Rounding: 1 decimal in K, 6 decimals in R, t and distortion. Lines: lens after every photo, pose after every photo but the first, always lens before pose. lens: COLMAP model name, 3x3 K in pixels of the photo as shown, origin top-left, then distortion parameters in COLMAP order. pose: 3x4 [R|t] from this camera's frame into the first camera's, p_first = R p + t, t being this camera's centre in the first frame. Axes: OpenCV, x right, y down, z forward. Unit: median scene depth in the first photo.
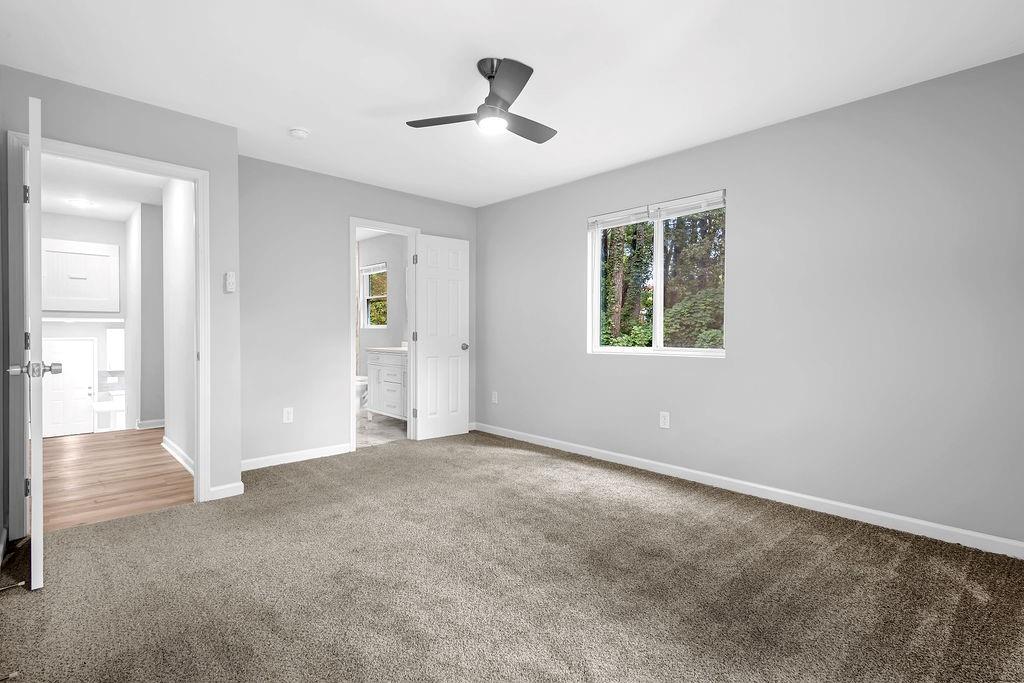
lens RADIAL K [[481.7, 0, 504.7], [0, 481.7, 338.5], [0, 0, 1]] dist [0.012722, -0.000525]
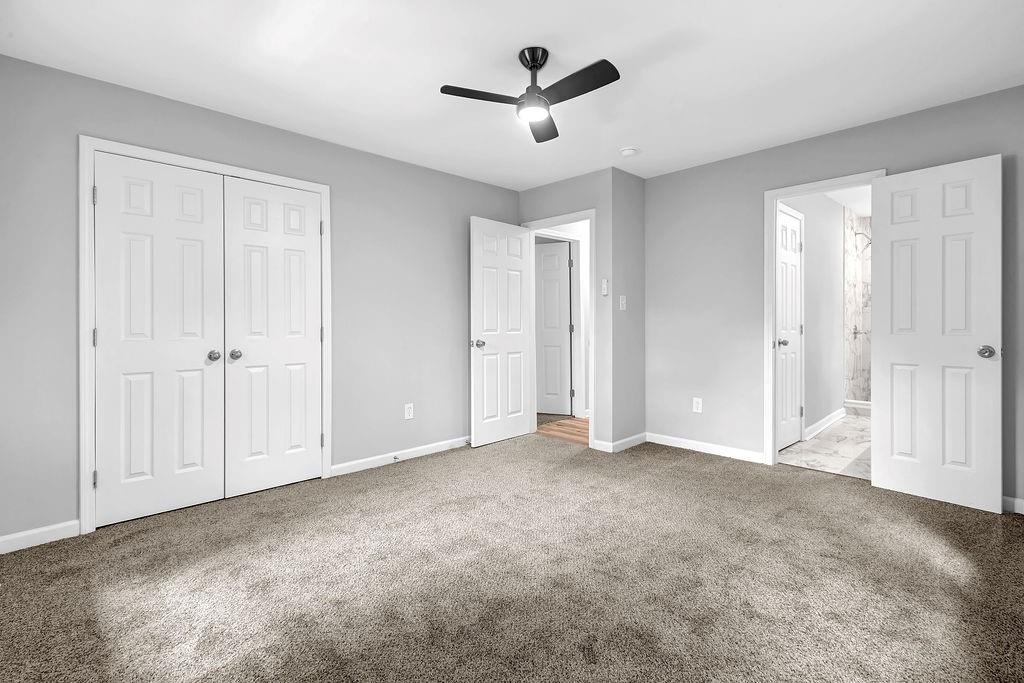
lens RADIAL K [[481.7, 0, 504.8], [0, 481.7, 332.2], [0, 0, 1]] dist [0.012722, -0.000525]
pose [[-0.002476, 0.013635, -0.999904, 0.615509], [-0.009414, 0.999862, 0.013657, -0.009273], [0.999953, 0.009447, -0.002348, 0.608482]]
